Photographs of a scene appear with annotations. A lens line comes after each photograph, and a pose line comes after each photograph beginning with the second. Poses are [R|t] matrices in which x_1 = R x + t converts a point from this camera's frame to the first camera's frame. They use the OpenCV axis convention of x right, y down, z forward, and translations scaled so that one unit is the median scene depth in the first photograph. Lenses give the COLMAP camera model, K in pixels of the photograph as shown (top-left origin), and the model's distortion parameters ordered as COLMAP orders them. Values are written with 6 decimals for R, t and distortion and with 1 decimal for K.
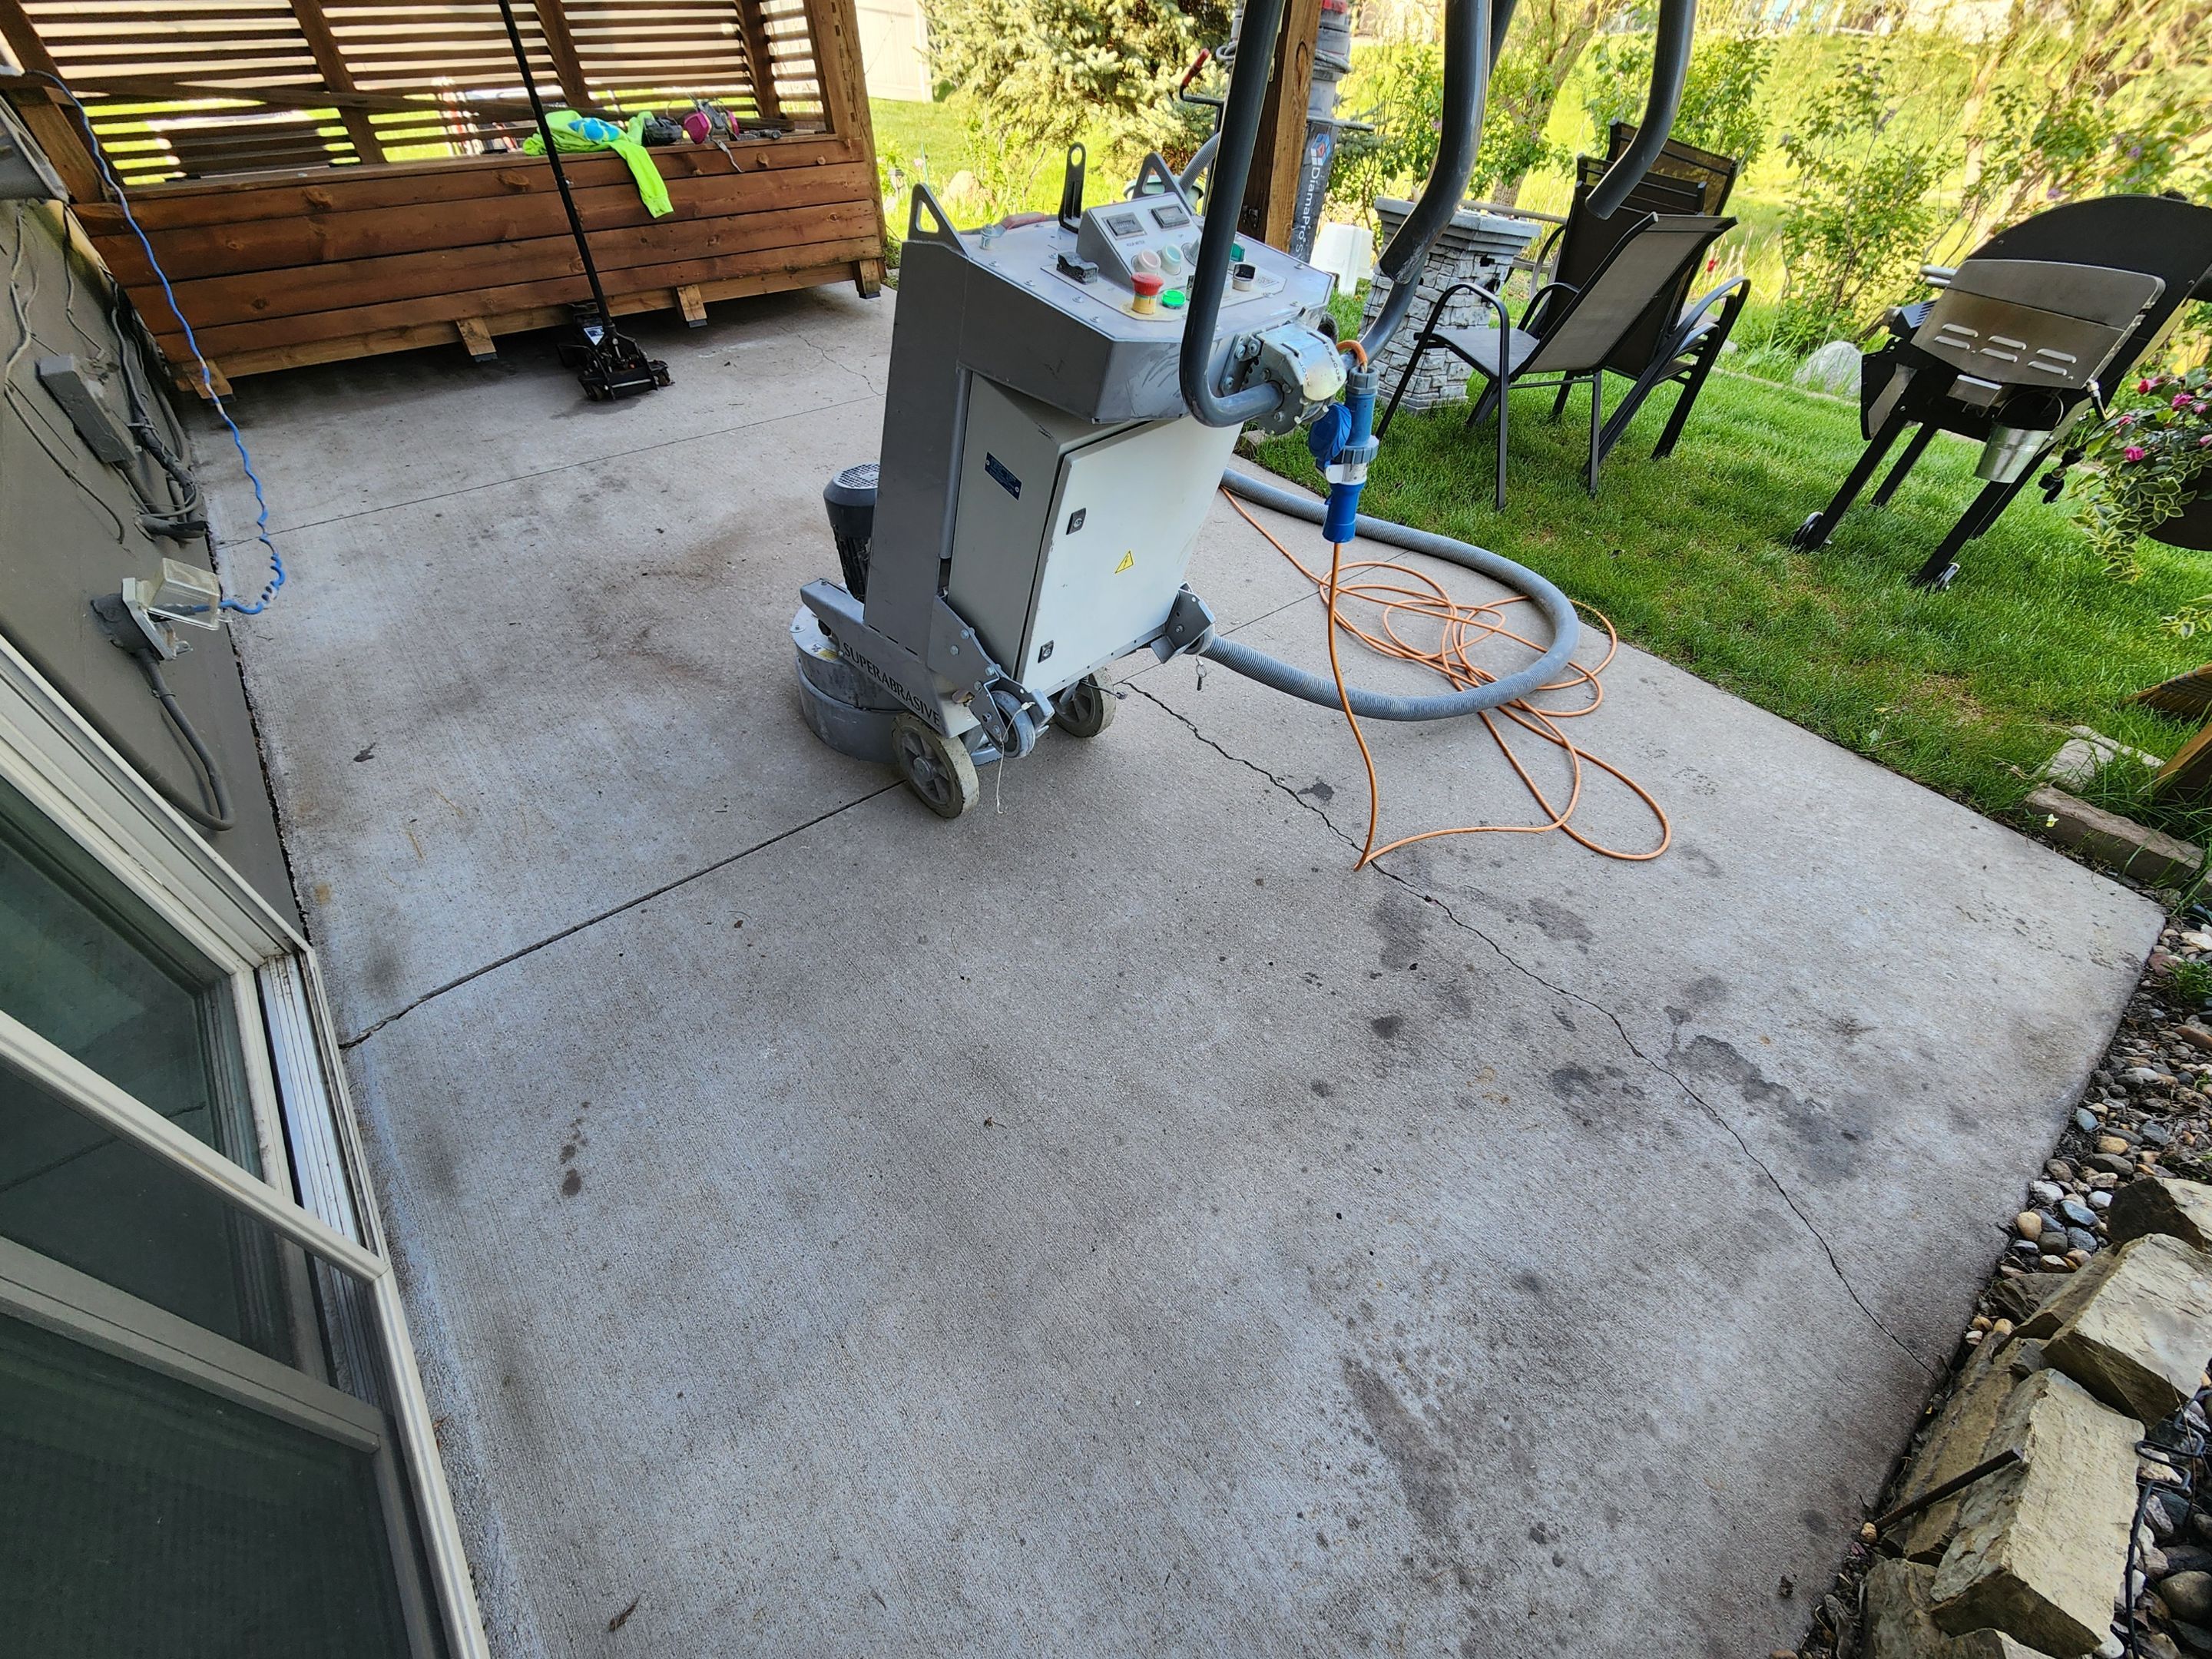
lens RADIAL K [[911.0, 0, 1126.2], [0, 911.0, 838.3], [0, 0, 1]] dist [-0.000826, -0.000417]
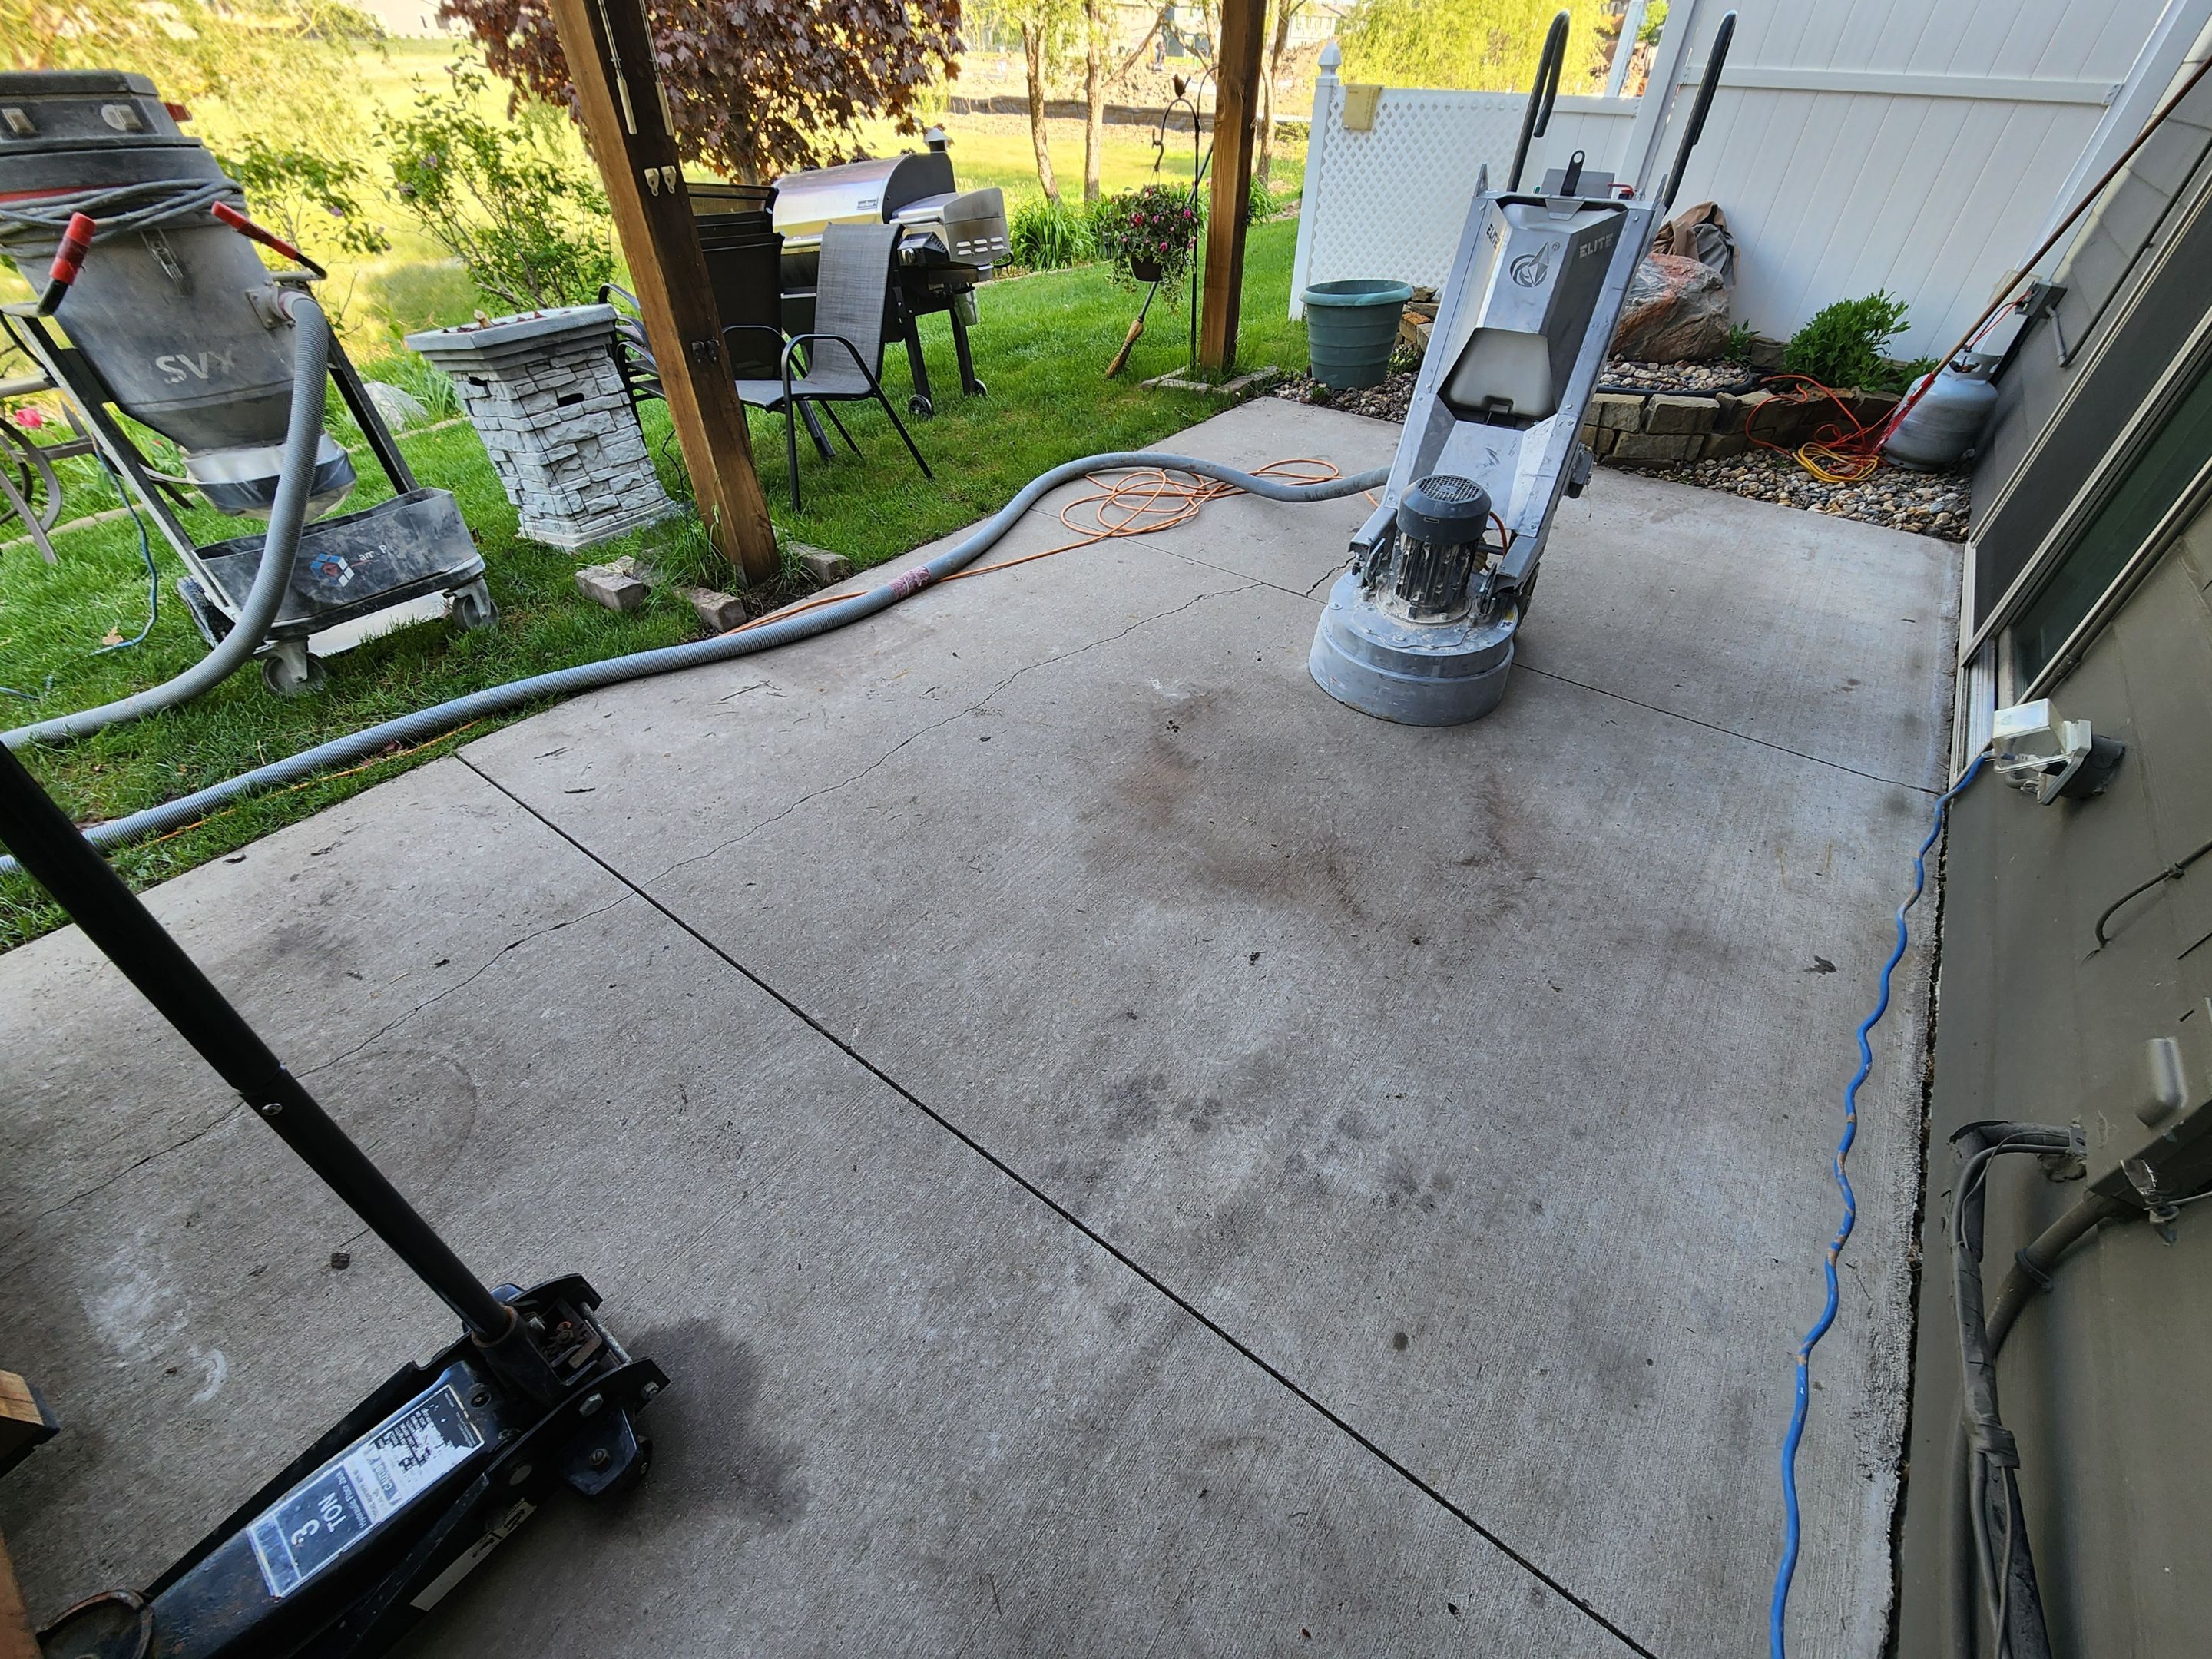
lens RADIAL K [[903.1, 0, 1112.4], [0, 903.1, 845.7], [0, 0, 1]] dist [0.000453, 0.000167]
pose [[-0.241518, -0.669464, 0.702487, -0.784081], [0.667305, 0.411008, 0.621109, -0.736976], [-0.704537, 0.618782, 0.347471, 0.721709]]
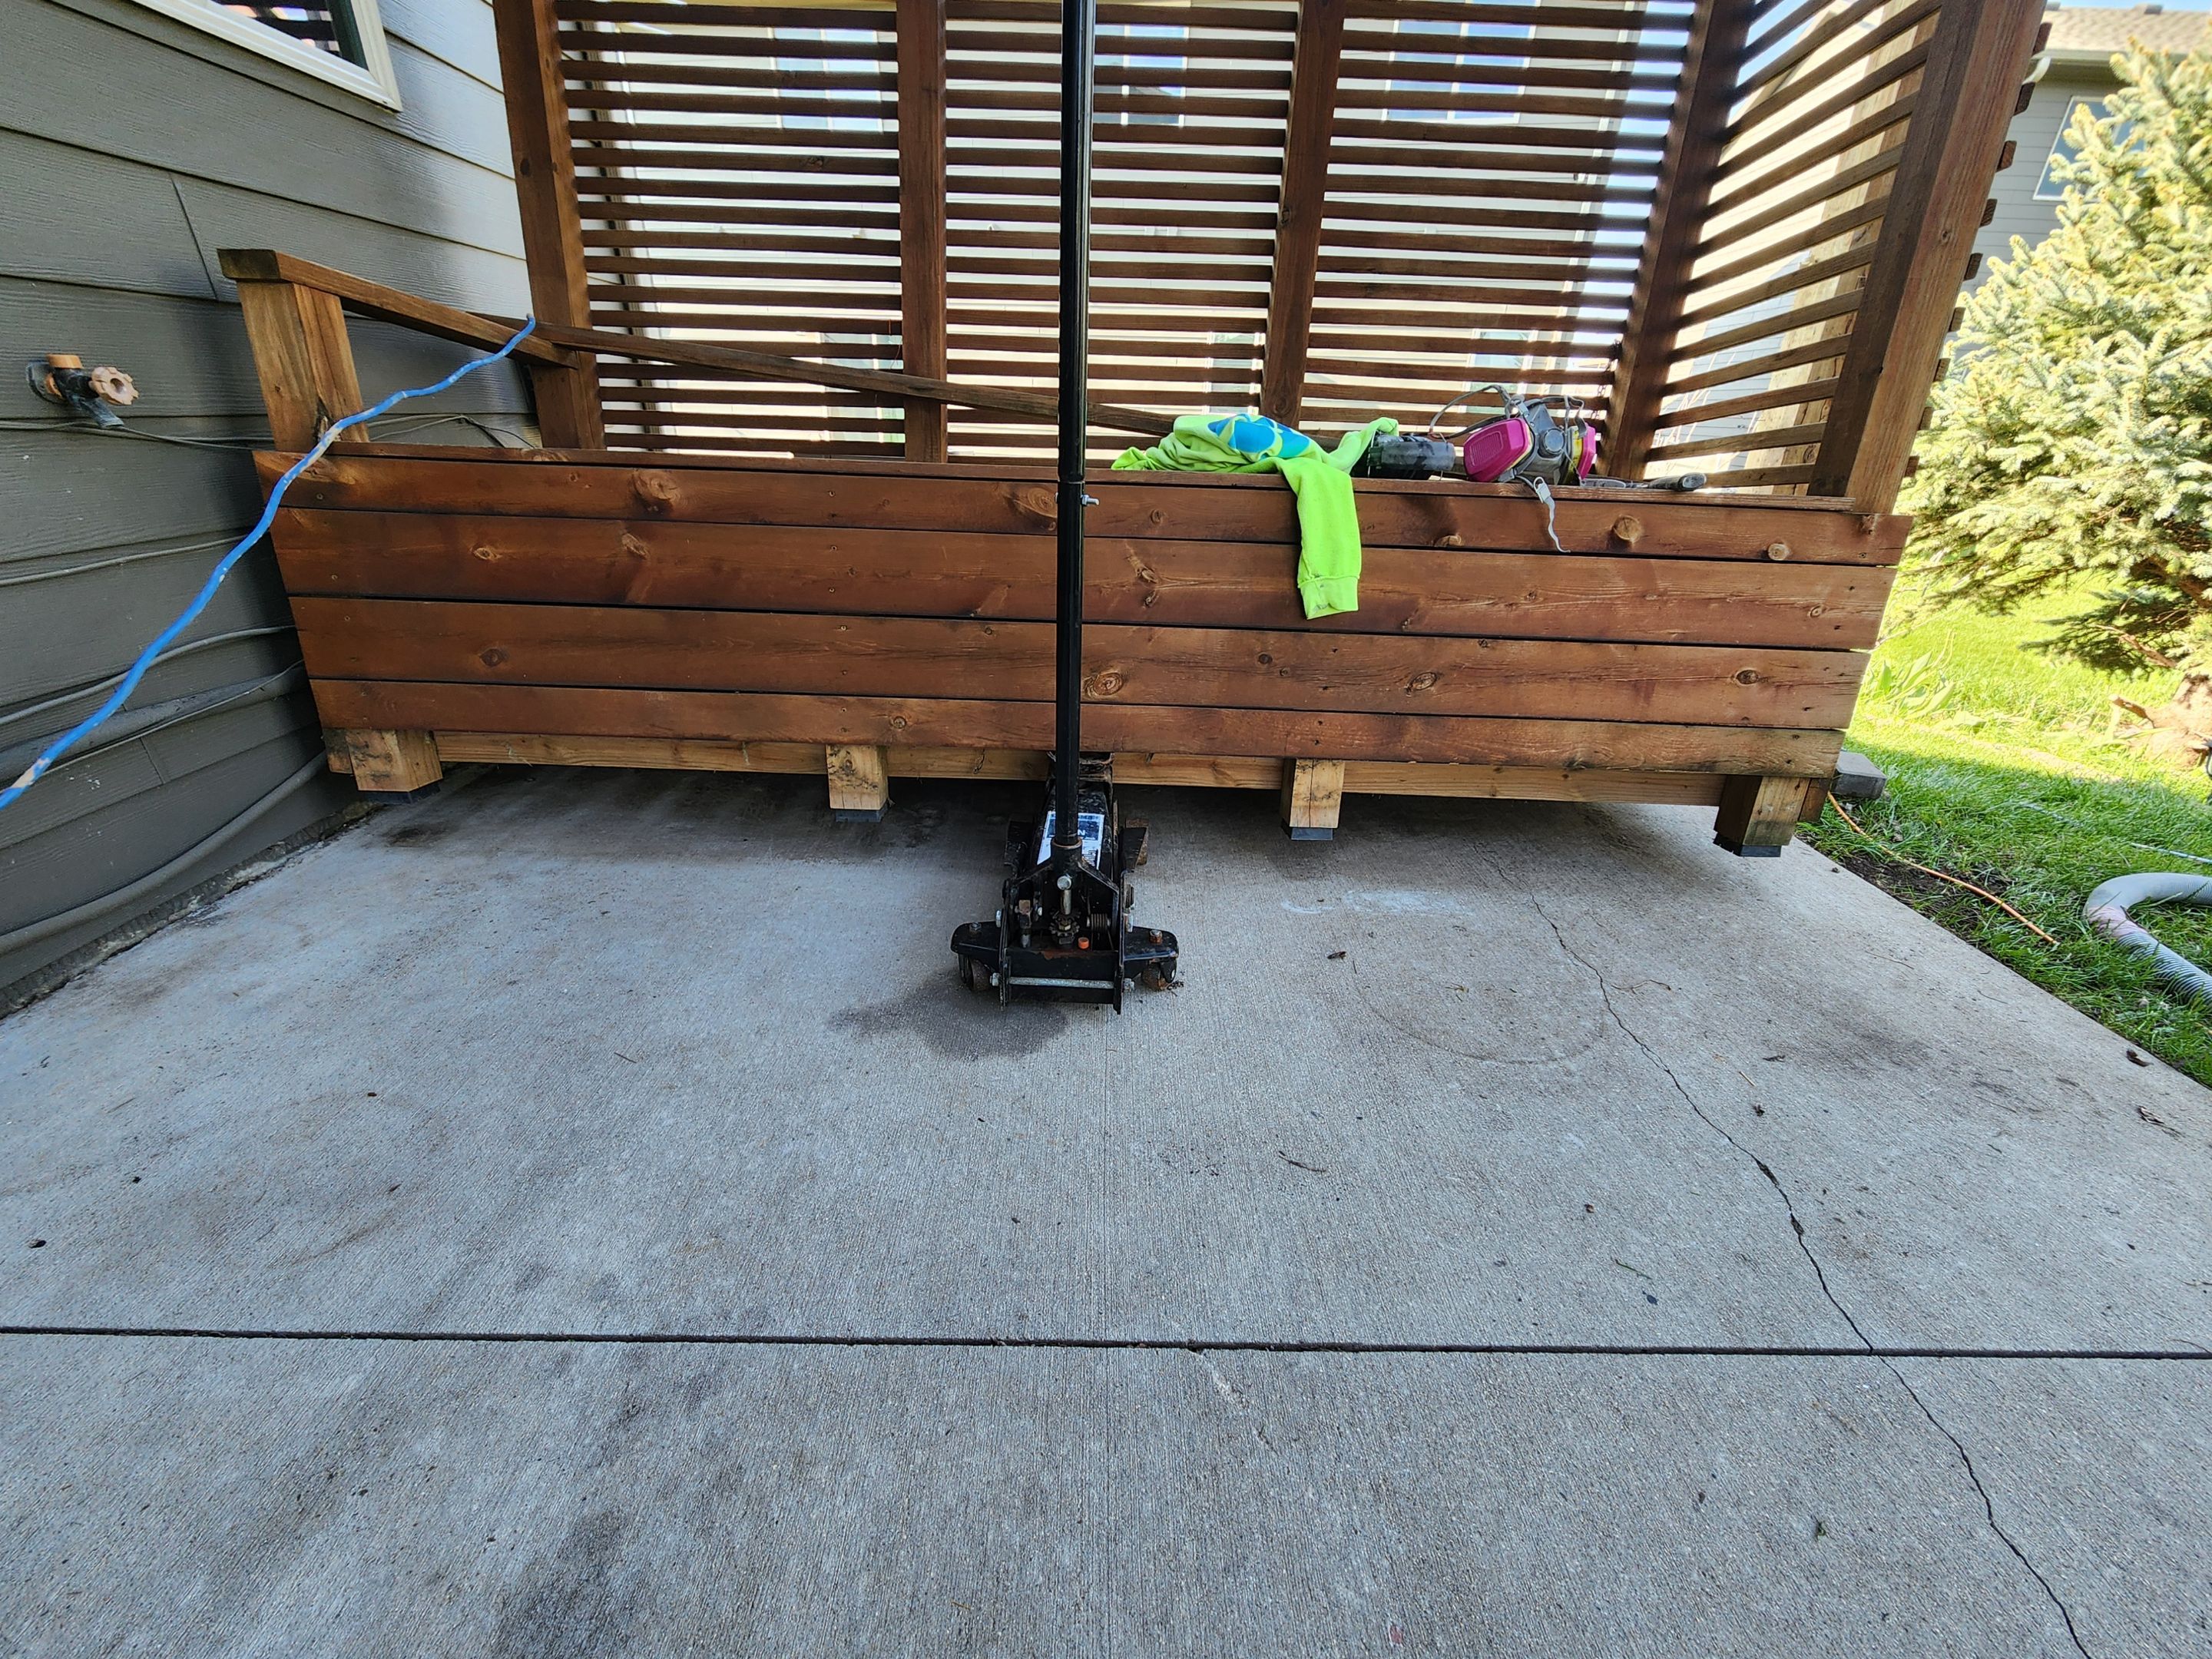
lens RADIAL K [[916.3, 0, 1116.6], [0, 916.3, 834.1], [0, 0, 1]] dist [0.002415, 0.000238]
pose [[0.785476, 0.258315, -0.562407, -0.378777], [-0.448440, 0.863835, -0.229544, -0.534731], [0.426532, 0.432507, 0.794360, 0.780174]]
